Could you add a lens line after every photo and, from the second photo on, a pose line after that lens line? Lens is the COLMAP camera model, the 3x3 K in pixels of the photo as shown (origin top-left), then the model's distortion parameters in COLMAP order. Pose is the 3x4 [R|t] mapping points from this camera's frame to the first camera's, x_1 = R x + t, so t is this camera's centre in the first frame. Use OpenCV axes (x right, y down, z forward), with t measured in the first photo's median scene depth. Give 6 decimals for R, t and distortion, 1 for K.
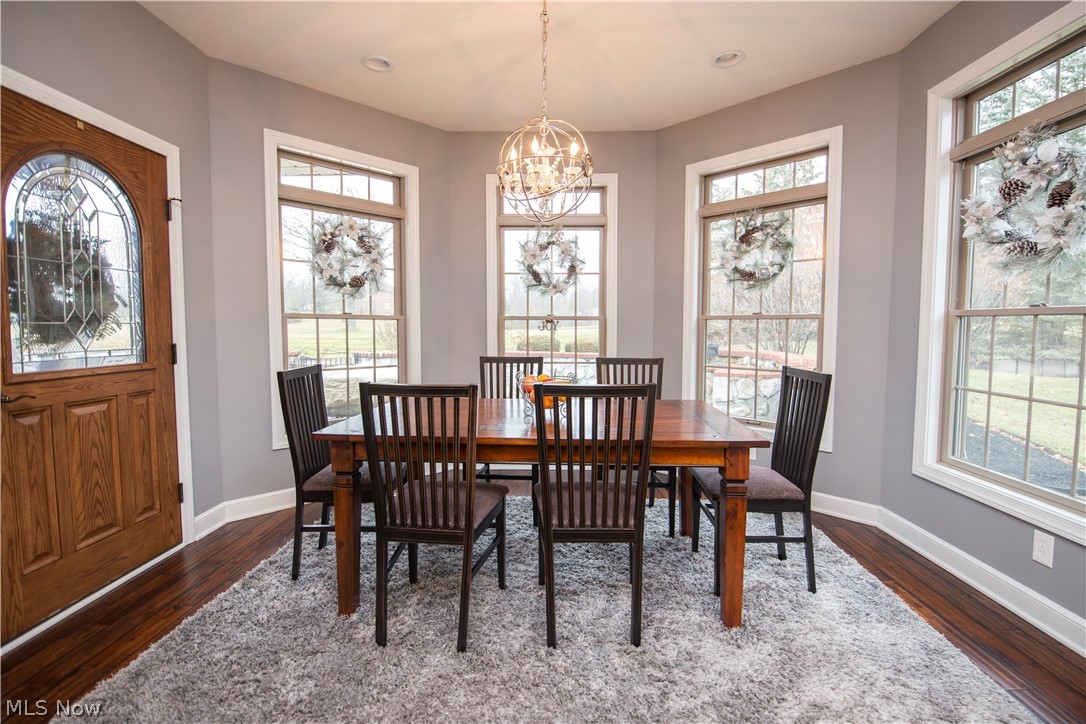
lens RADIAL K [[514.6, 0, 543.0], [0, 514.6, 362.0], [0, 0, 1]] dist [-0.030652, -0.000493]
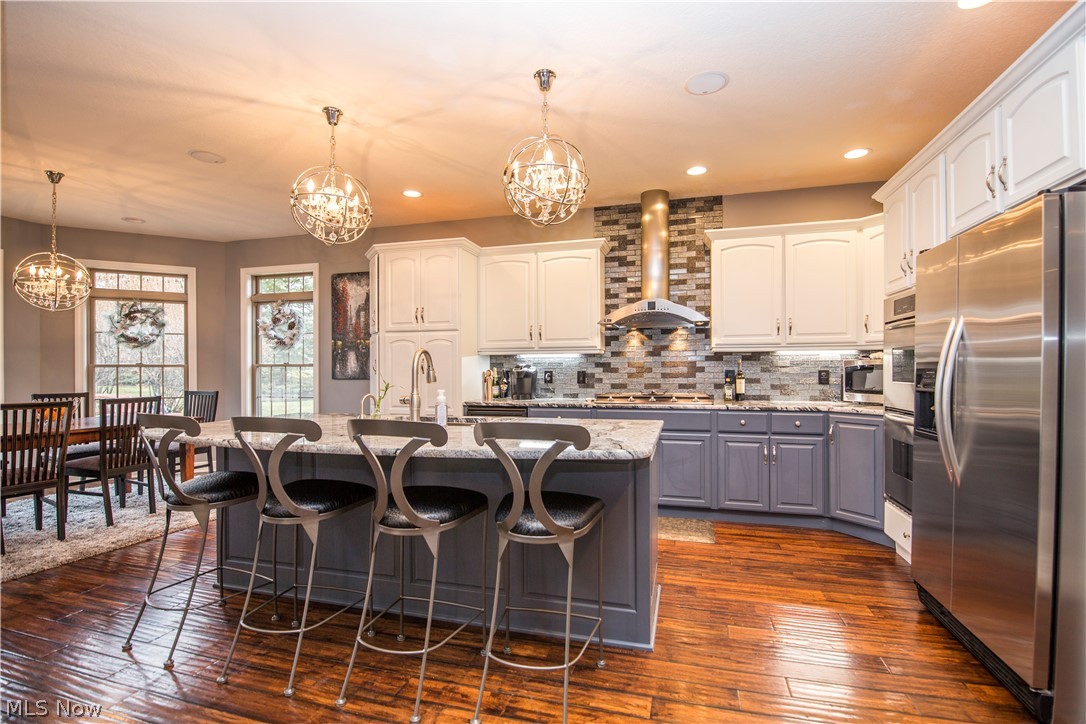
lens RADIAL K [[514.6, 0, 543.0], [0, 514.6, 362.0], [0, 0, 1]] dist [-0.030652, -0.000493]
pose [[0.259438, 0.017626, 0.965599, -0.864461], [0.073067, 0.996610, -0.037824, 0.059100], [-0.962992, 0.080366, 0.257270, -0.697977]]
